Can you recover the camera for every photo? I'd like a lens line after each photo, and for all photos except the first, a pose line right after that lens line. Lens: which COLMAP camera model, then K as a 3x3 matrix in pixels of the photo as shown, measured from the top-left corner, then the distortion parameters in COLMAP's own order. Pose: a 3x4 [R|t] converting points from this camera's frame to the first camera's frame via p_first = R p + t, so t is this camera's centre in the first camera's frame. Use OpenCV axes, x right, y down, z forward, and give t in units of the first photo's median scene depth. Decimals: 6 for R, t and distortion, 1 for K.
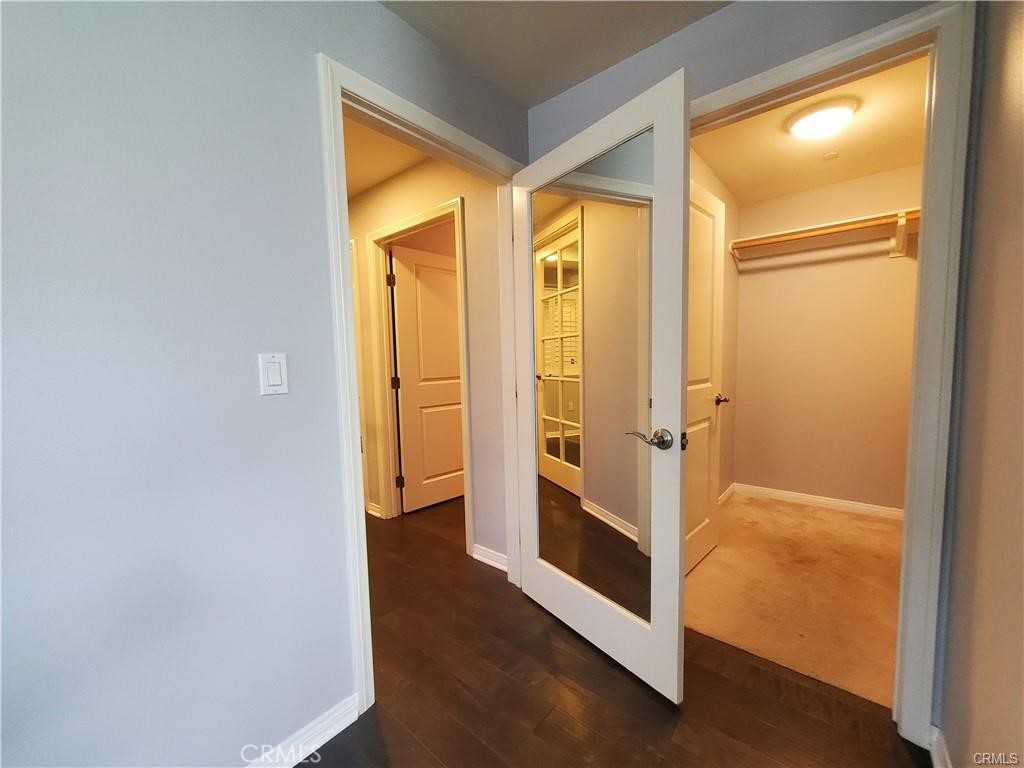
lens RADIAL K [[407.3, 0, 515.2], [0, 407.3, 388.6], [0, 0, 1]] dist [0.003895, 0.000086]
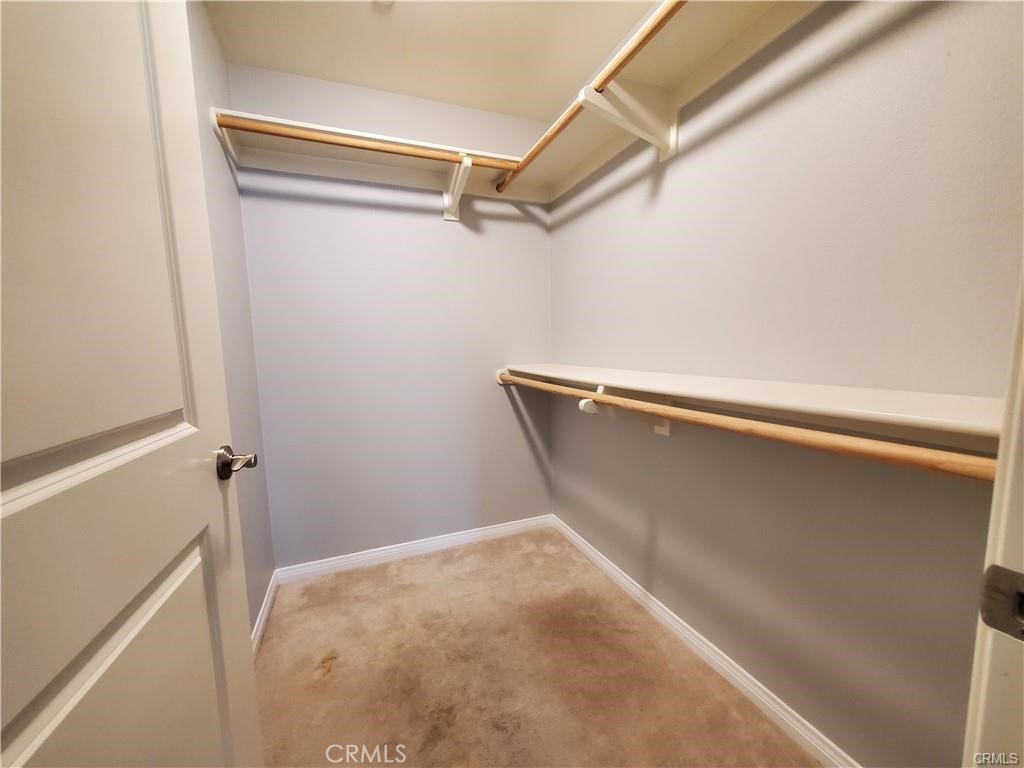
lens RADIAL K [[407.3, 0, 517.3], [0, 407.3, 391.3], [0, 0, 1]] dist [0.003895, 0.000086]
pose [[0.466631, -0.090794, 0.879779, 0.268244], [0.087853, 0.994556, 0.056042, -0.027381], [-0.880078, 0.051140, 0.472067, 0.524537]]
